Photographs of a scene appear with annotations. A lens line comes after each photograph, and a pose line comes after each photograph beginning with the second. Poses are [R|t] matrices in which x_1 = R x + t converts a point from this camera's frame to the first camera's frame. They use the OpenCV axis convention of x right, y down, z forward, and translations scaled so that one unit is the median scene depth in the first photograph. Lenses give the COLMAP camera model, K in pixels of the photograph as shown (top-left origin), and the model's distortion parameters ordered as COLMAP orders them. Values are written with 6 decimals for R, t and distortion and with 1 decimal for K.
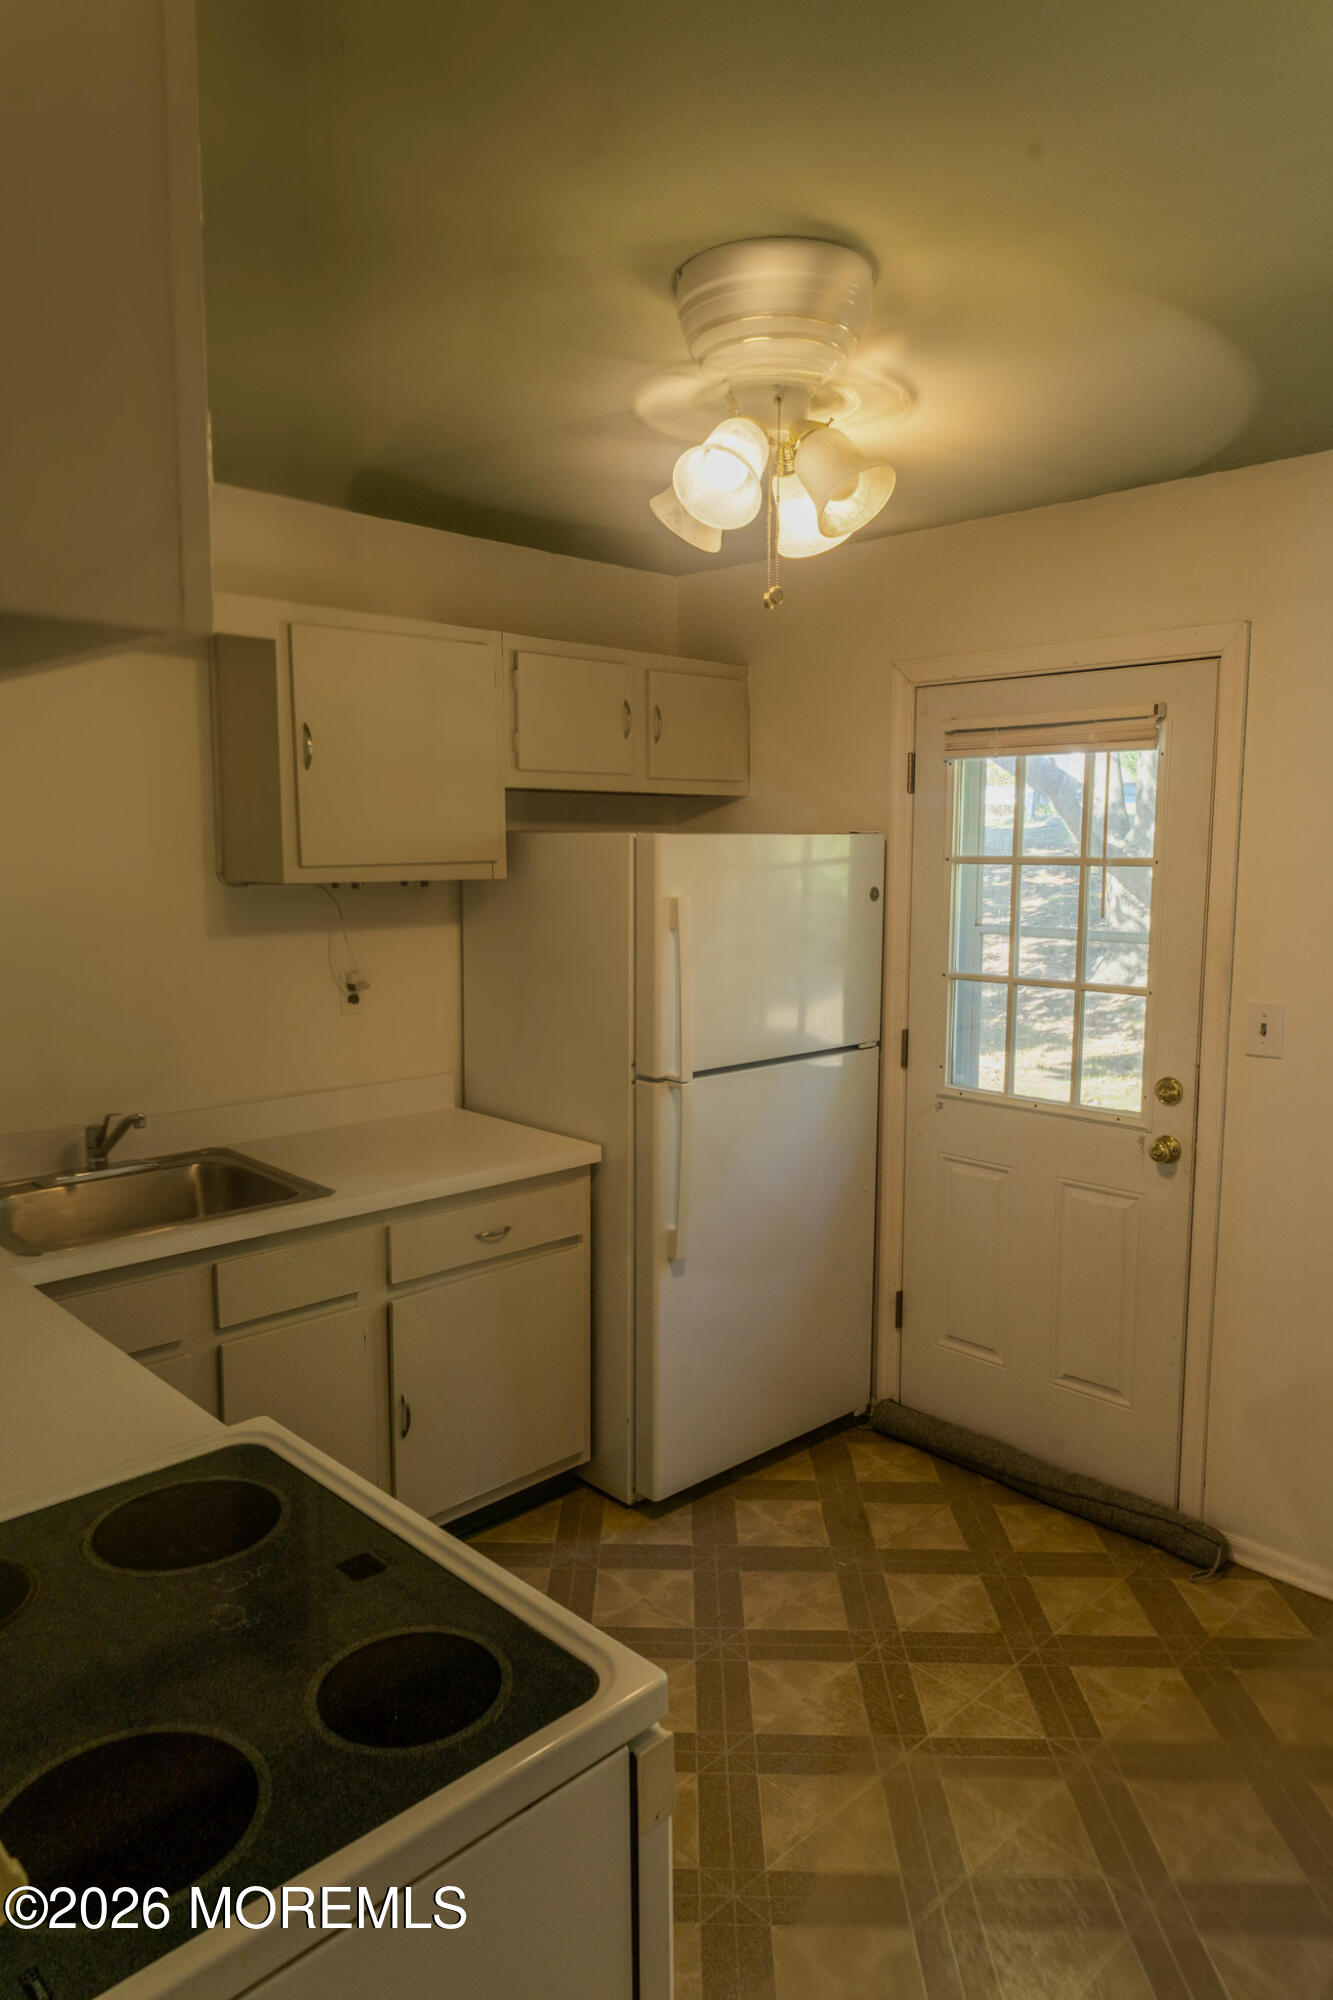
lens RADIAL K [[1318.4, 0, 670.8], [0, 1318.4, 997.3], [0, 0, 1]] dist [0.016998, 0.011253]
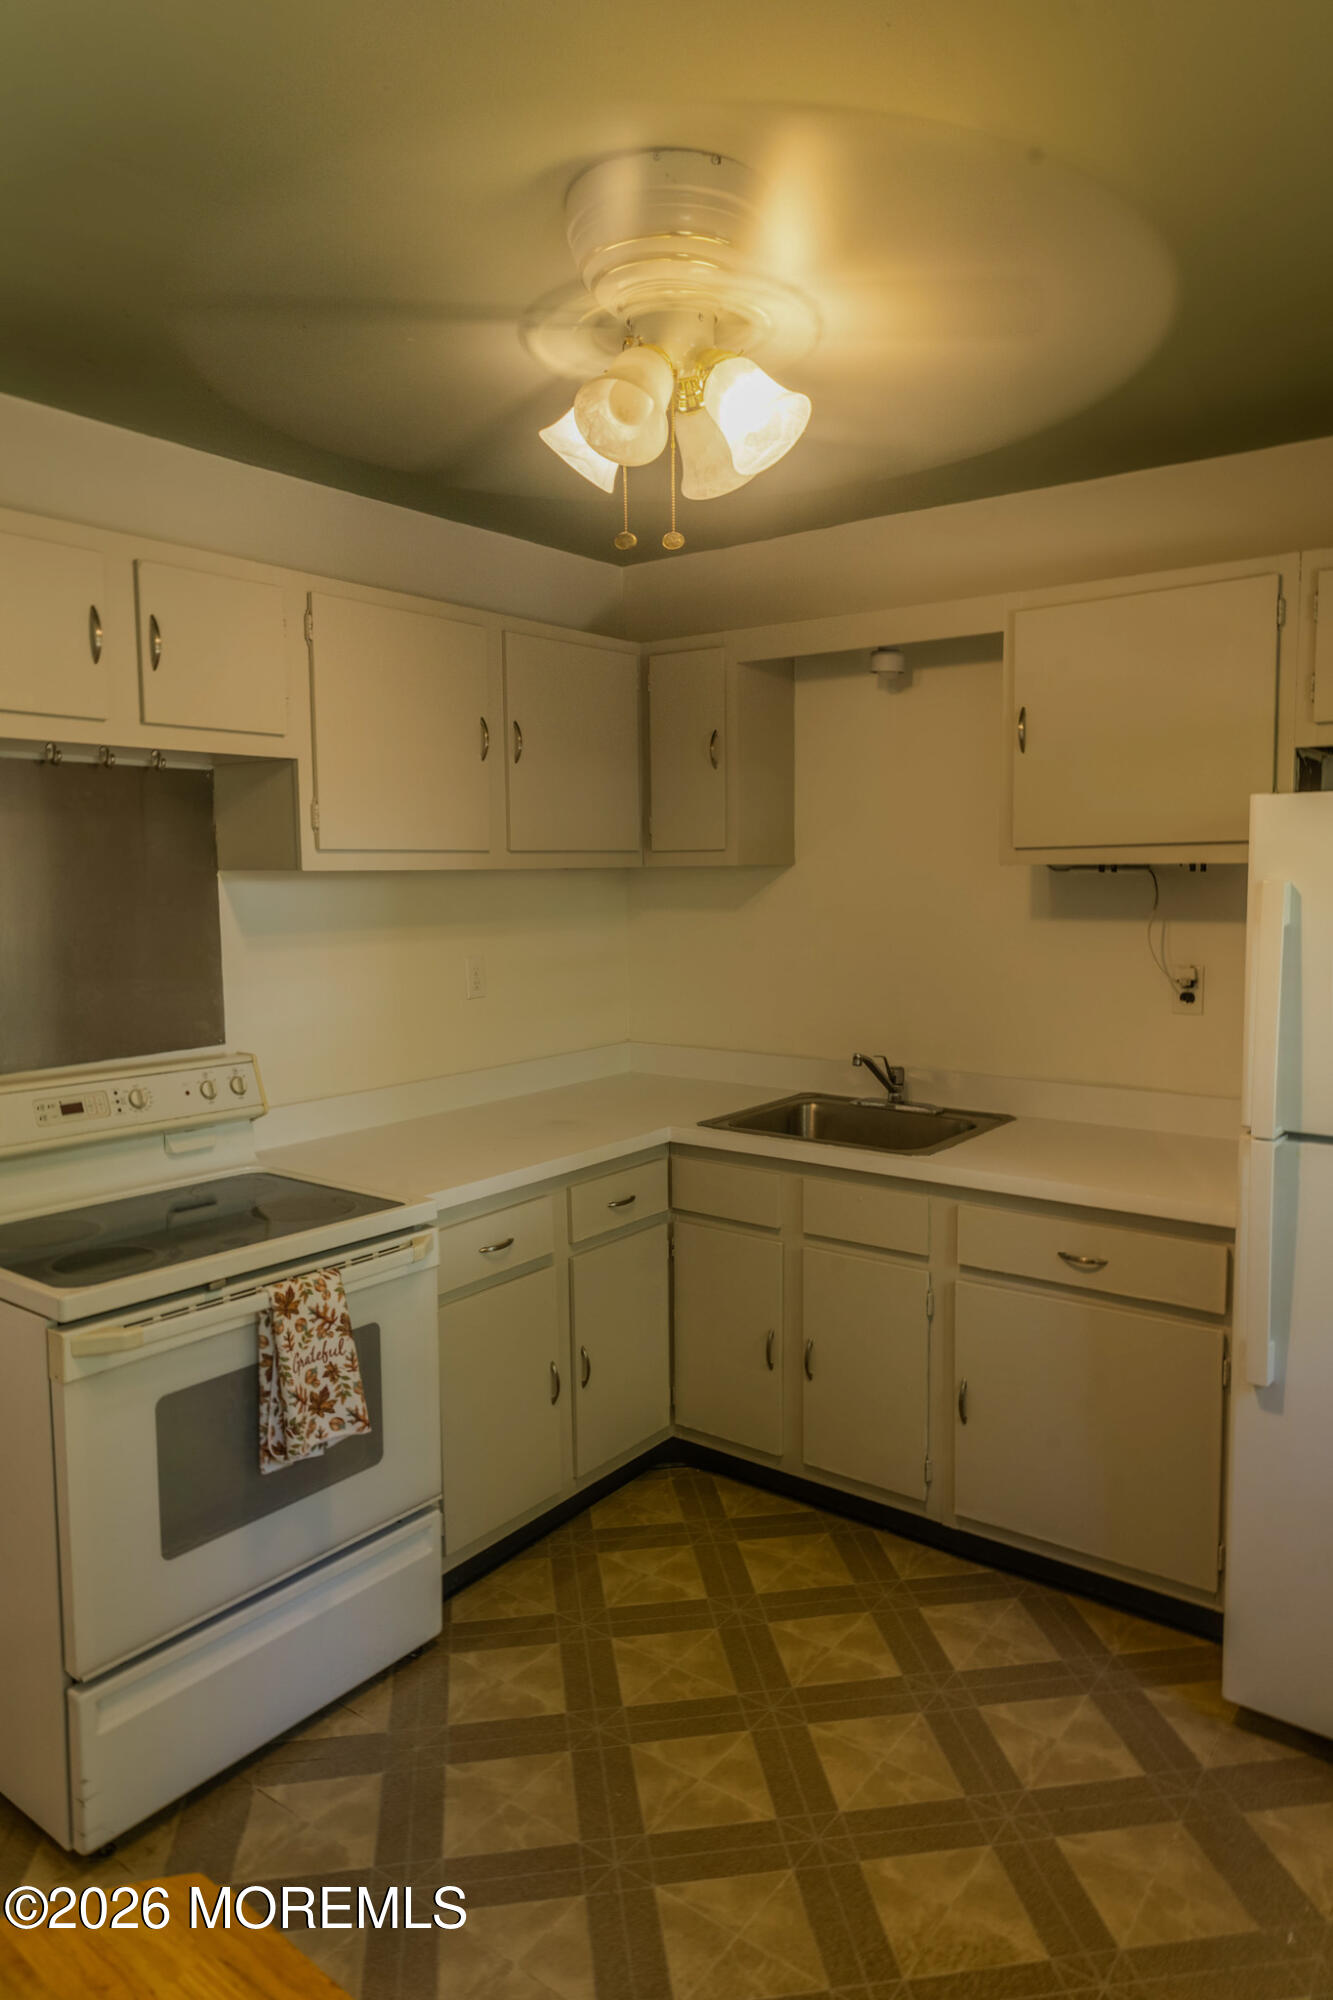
lens RADIAL K [[1318.4, 0, 666.2], [0, 1318.4, 1000.9], [0, 0, 1]] dist [0.016998, 0.011253]
pose [[0.143578, 0.087778, -0.985738, 0.658462], [-0.104844, 0.991802, 0.073047, -0.026965], [0.984070, 0.092861, 0.151604, 0.558884]]
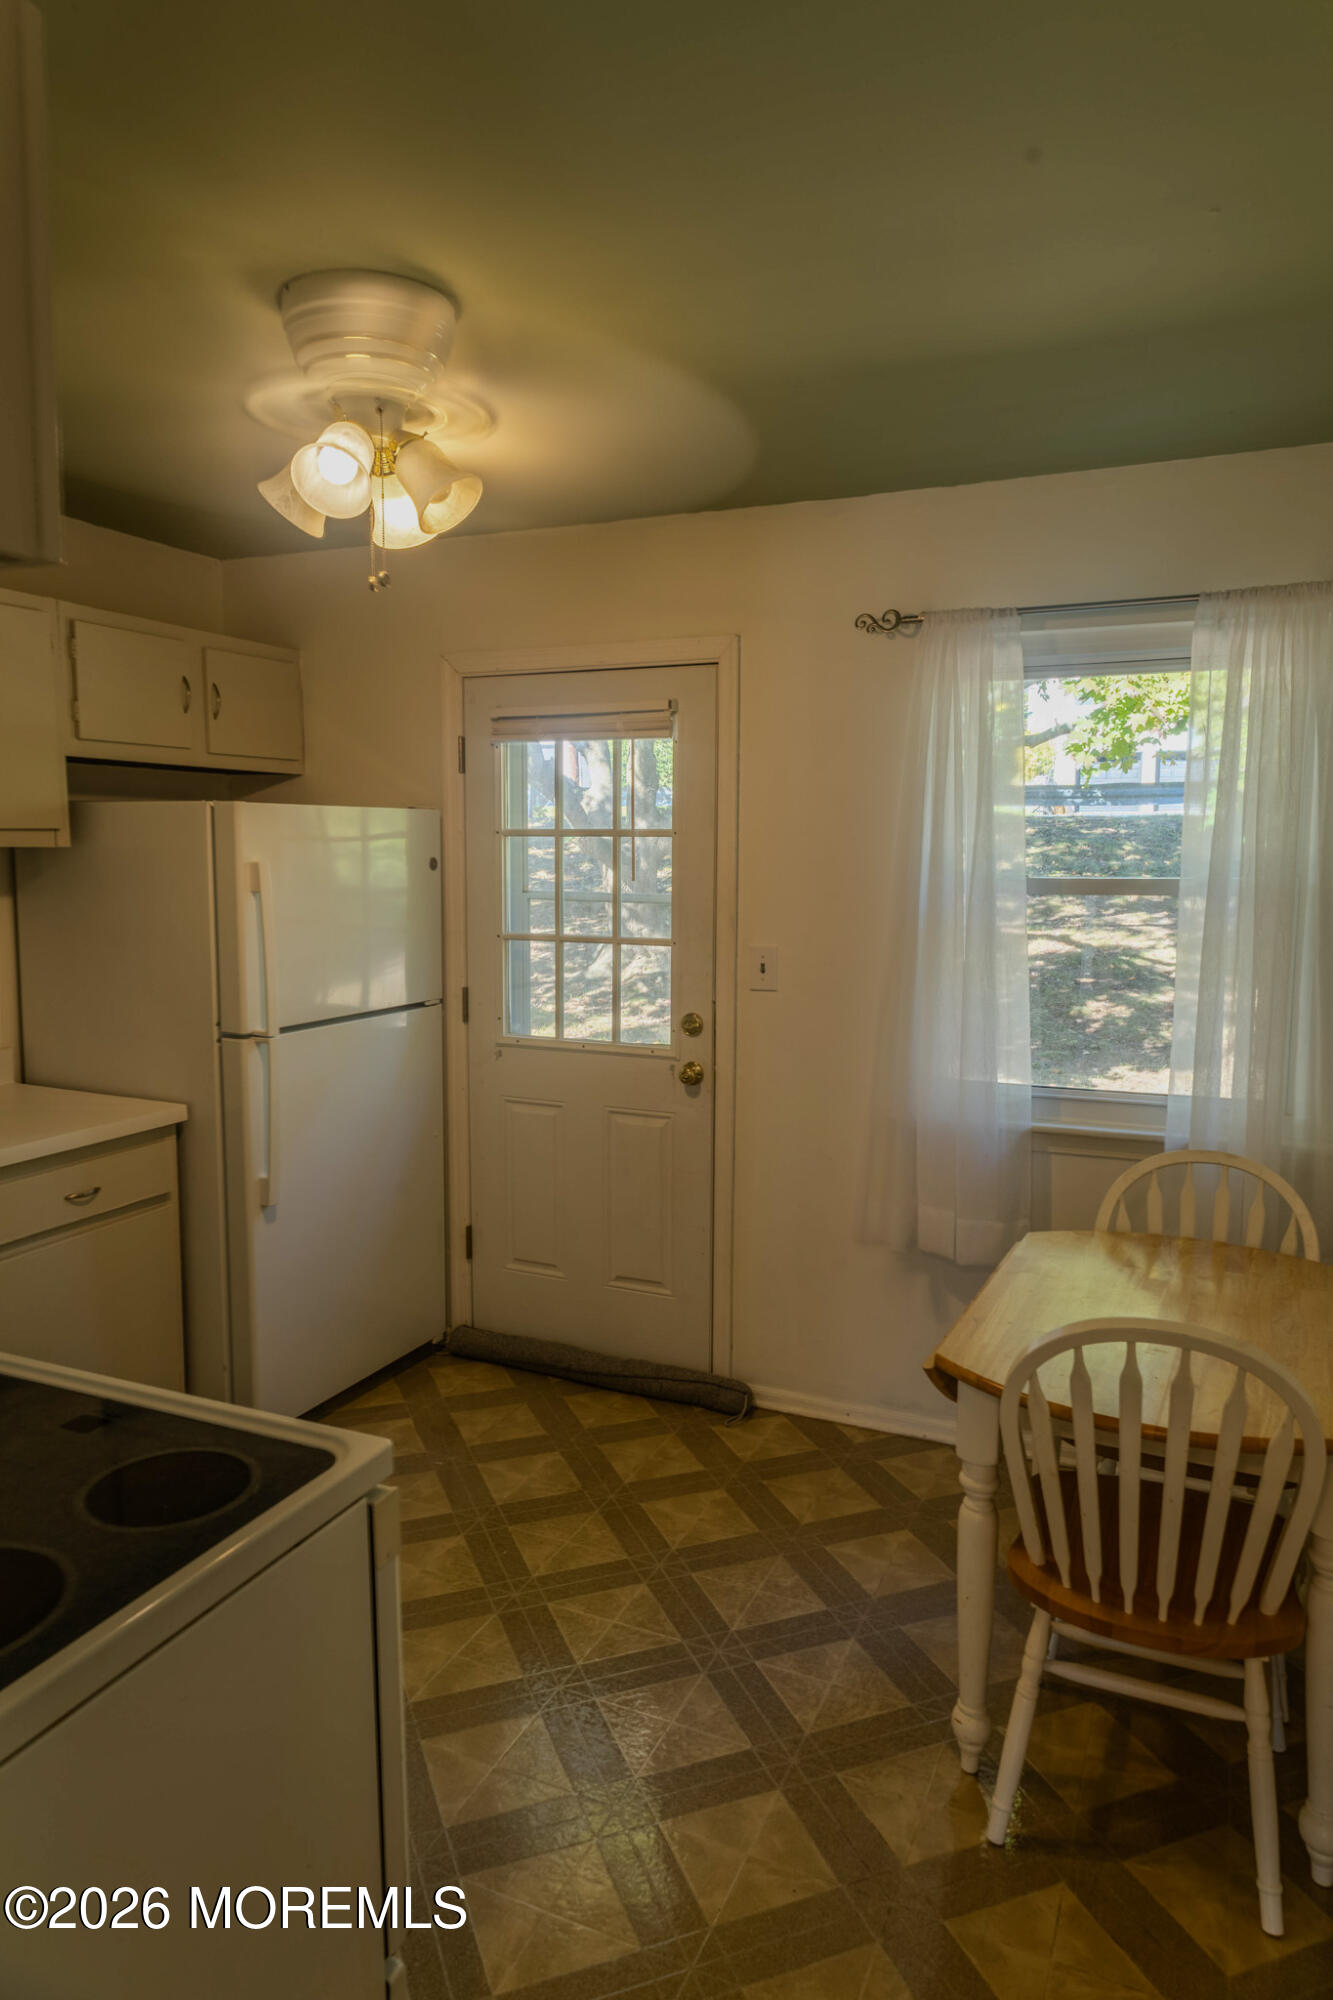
lens RADIAL K [[1318.4, 0, 659.0], [0, 1318.4, 994.8], [0, 0, 1]] dist [0.016998, 0.011253]
pose [[0.931122, -0.038778, 0.362641, -0.082590], [0.041773, 0.999127, -0.000417, 0.043615], [-0.362308, 0.015537, 0.931929, -0.100434]]
